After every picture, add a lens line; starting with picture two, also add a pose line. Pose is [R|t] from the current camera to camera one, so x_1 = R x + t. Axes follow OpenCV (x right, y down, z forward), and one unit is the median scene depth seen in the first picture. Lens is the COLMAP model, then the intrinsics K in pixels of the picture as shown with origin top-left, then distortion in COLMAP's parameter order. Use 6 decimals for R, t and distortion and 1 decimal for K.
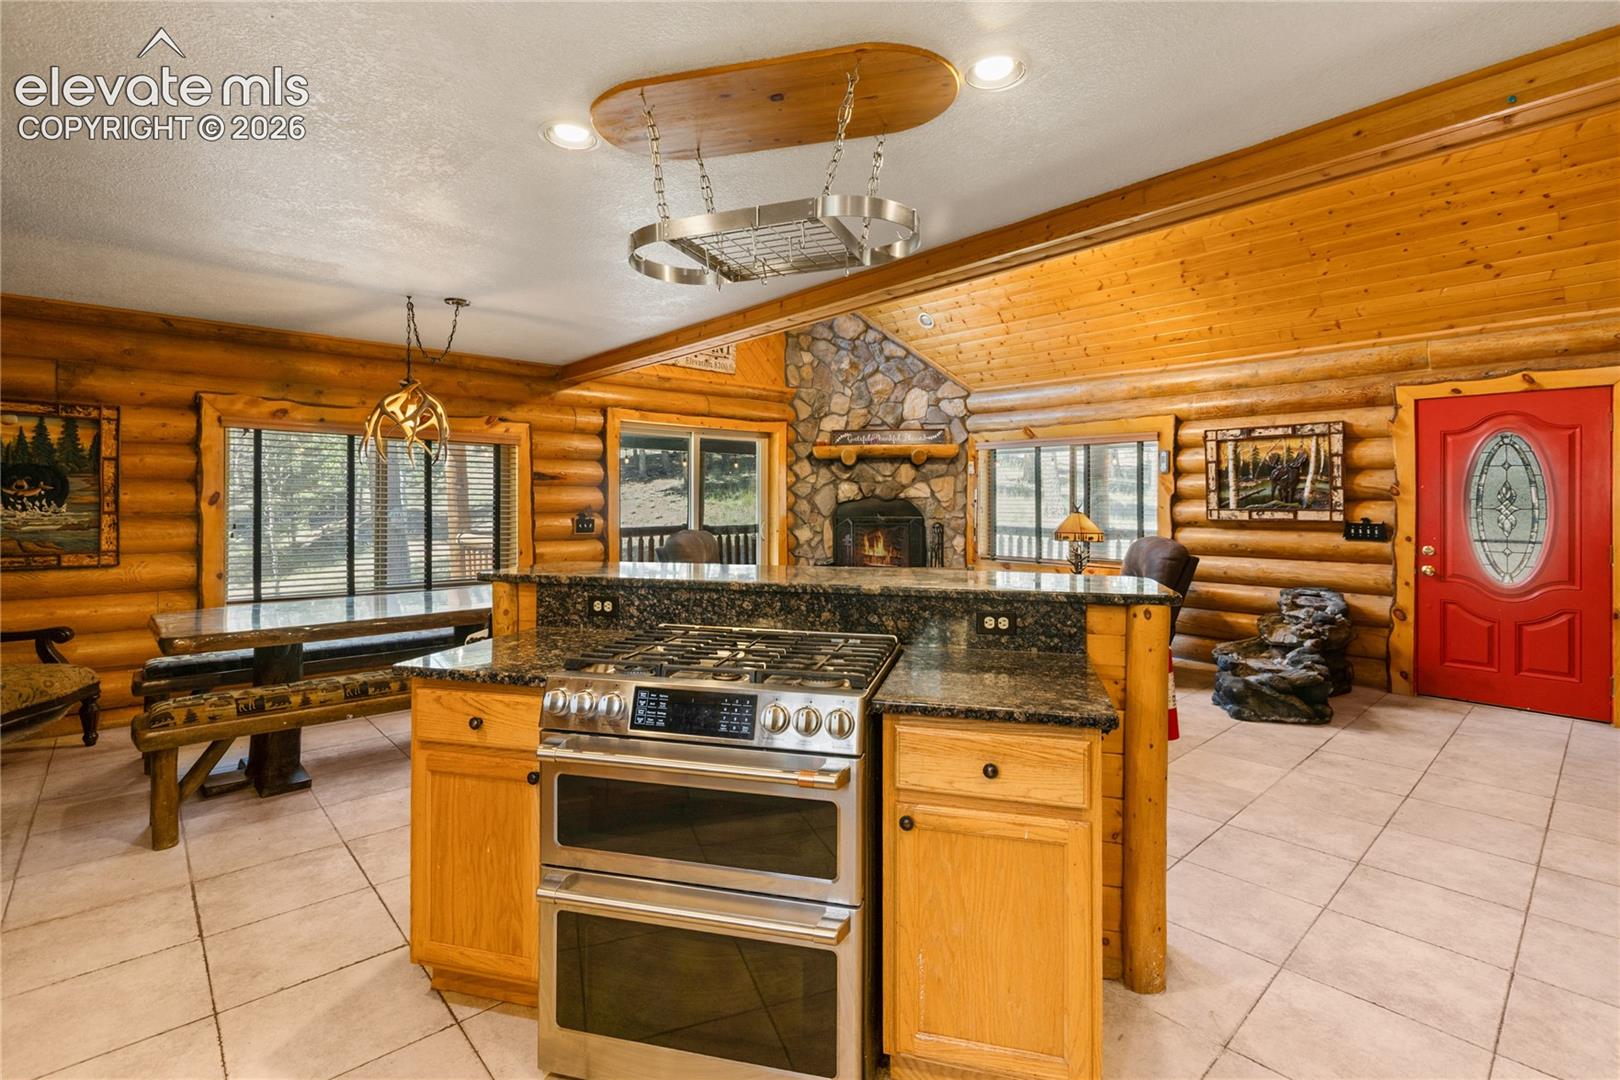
lens RADIAL K [[743.9, 0, 811.0], [0, 743.9, 492.5], [0, 0, 1]] dist [0.002604, 0.000489]
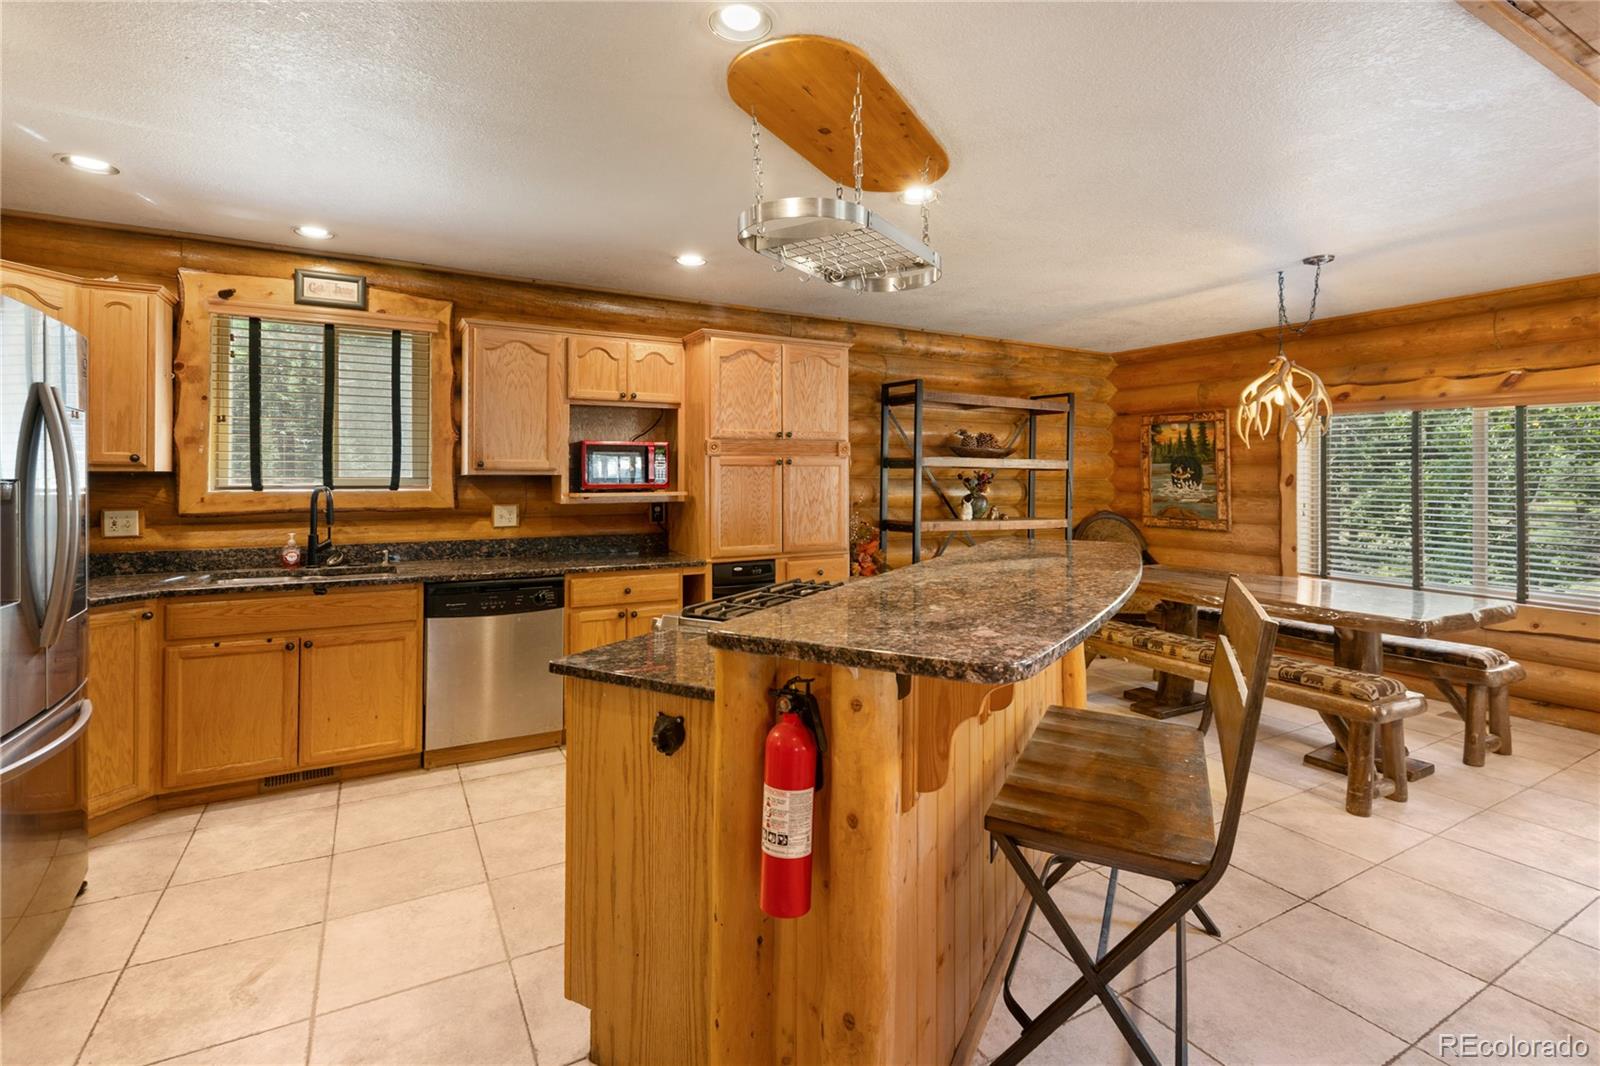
lens RADIAL K [[739.8, 0, 802.0], [0, 739.8, 472.7], [0, 0, 1]] dist [0.000856, 0.000599]
pose [[-0.225658, -0.010928, -0.974145, 0.367177], [-0.000006, 0.999937, -0.011216, 0.007120], [0.974207, -0.002525, -0.225644, 0.416263]]
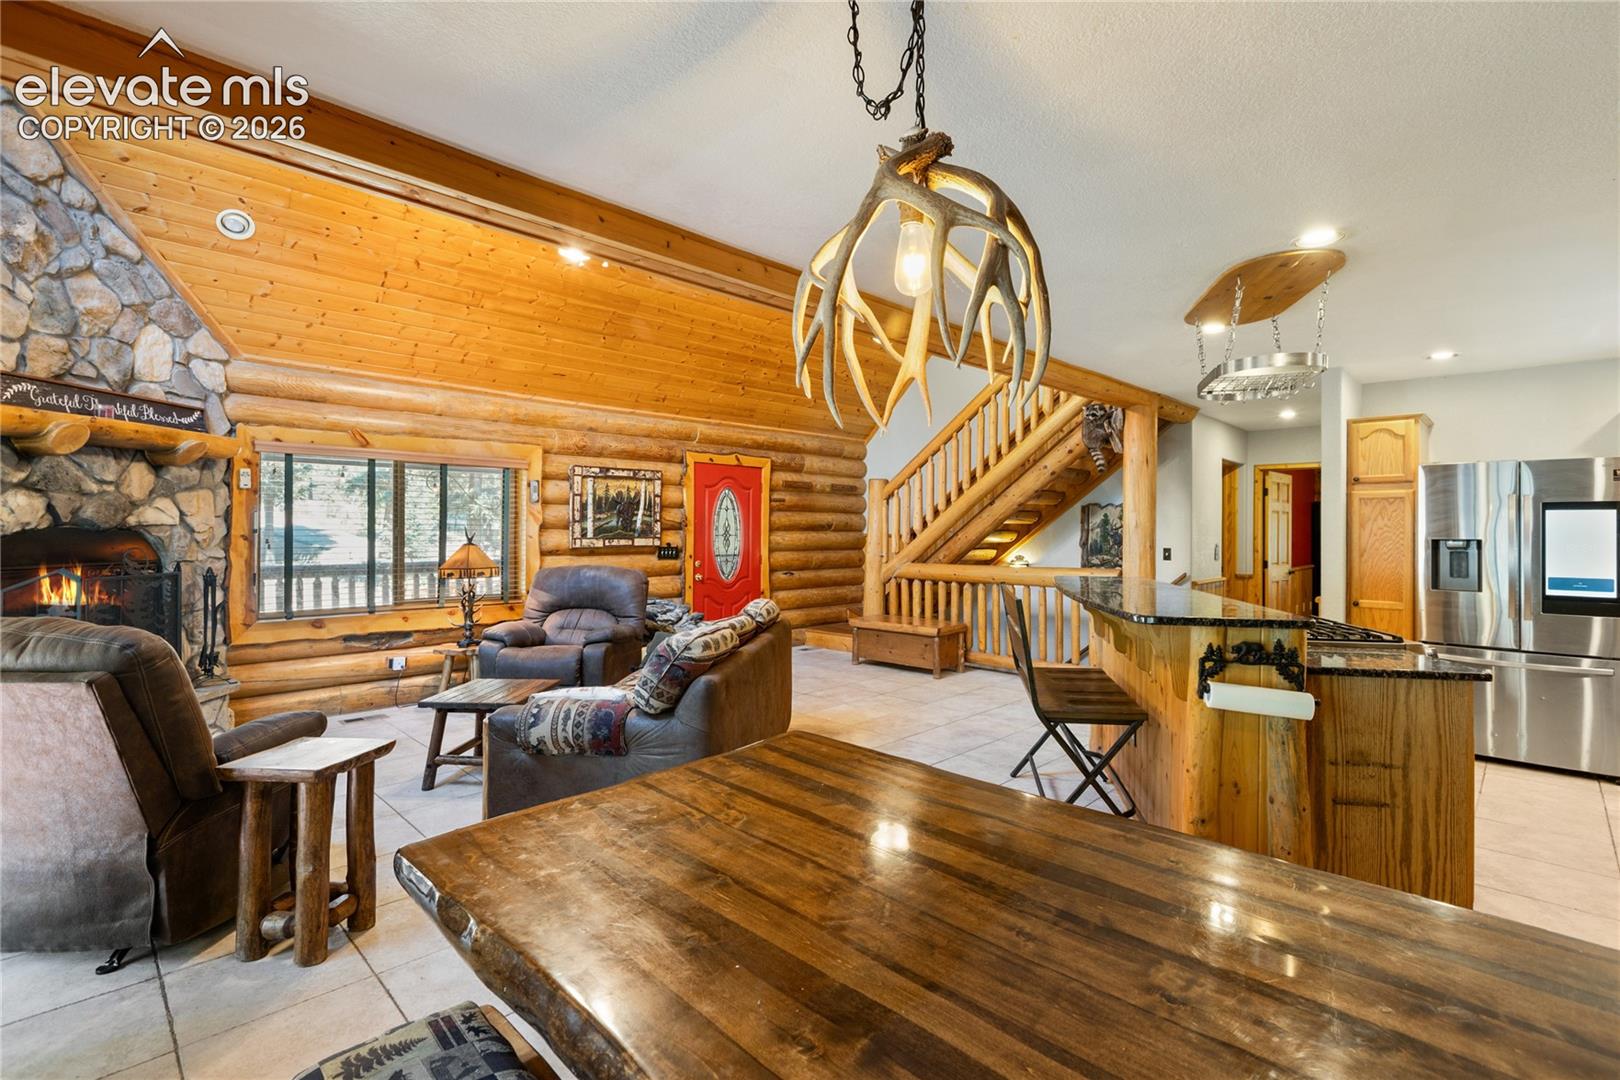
lens RADIAL K [[736.2, 0, 812.3], [0, 736.2, 521.4], [0, 0, 1]] dist [0.003608, 0.000430]
pose [[-0.052210, 0.009179, 0.998594, -0.568861], [-0.013274, 0.999863, -0.009885, 0.004093], [-0.998548, -0.013772, -0.052081, 0.723282]]
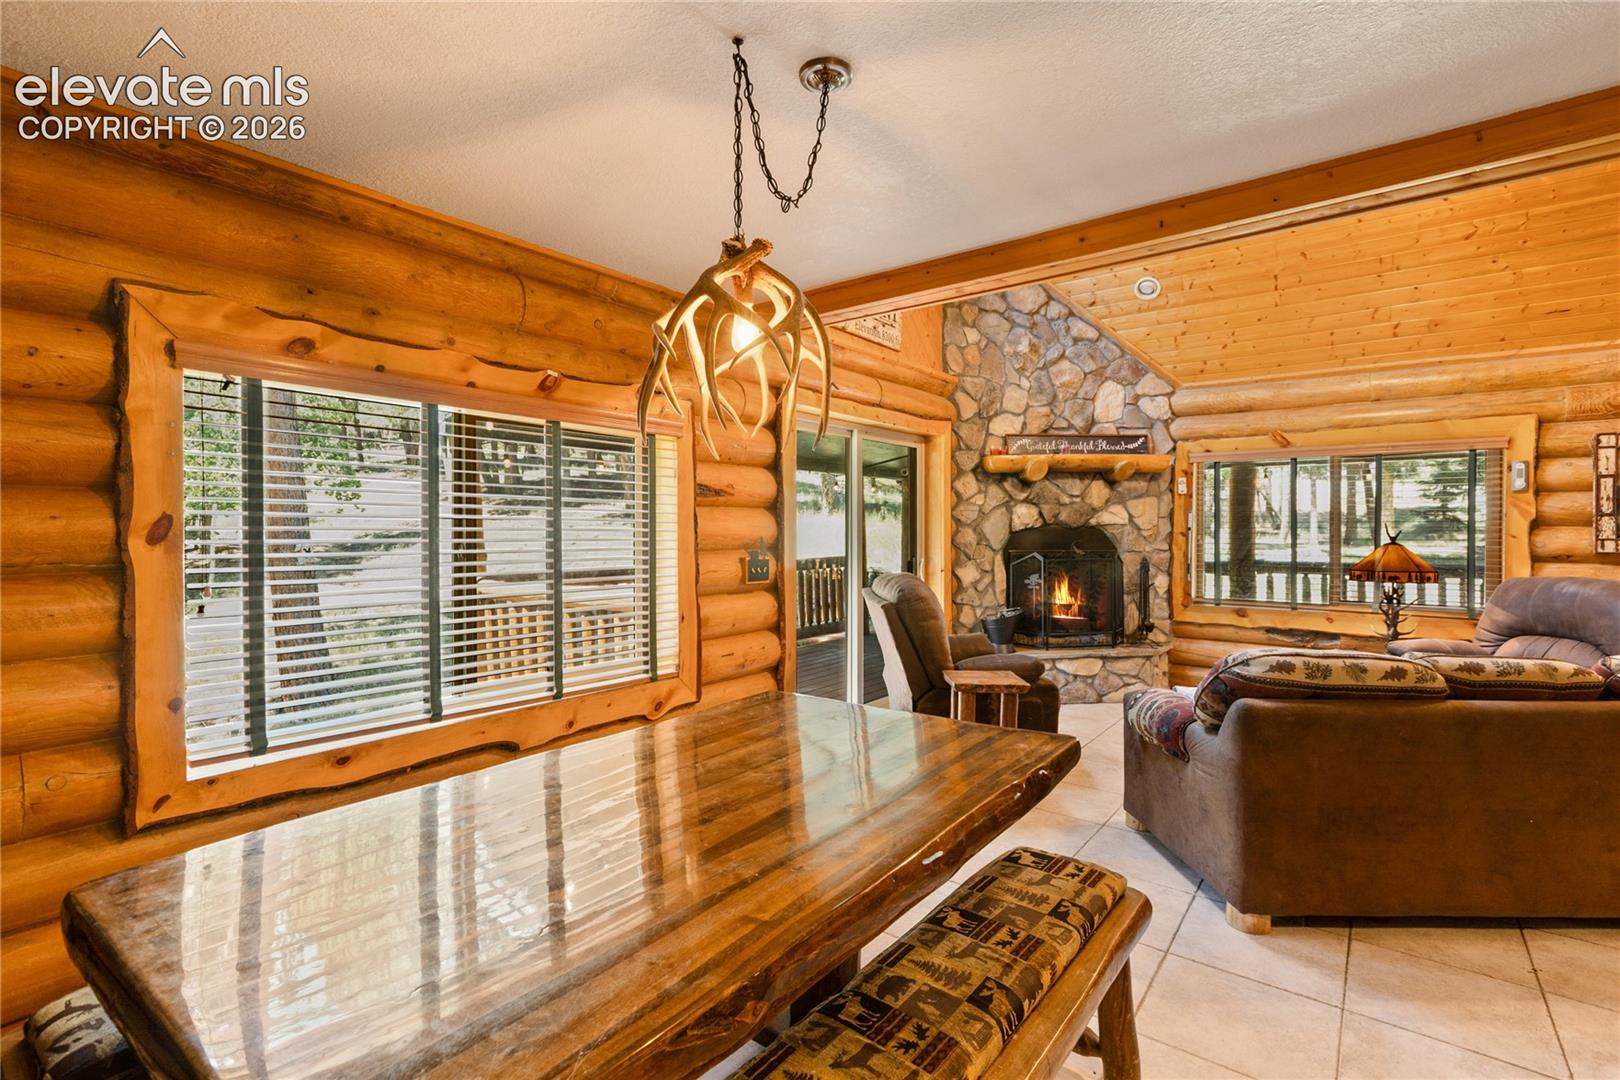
lens RADIAL K [[739.6, 0, 803.2], [0, 739.6, 534.6], [0, 0, 1]] dist [0.001567, 0.000073]
pose [[0.986590, -0.004114, 0.163164, -0.391698], [0.000814, 0.999794, 0.020287, 0.002076], [-0.163214, -0.019882, 0.986390, 0.399604]]
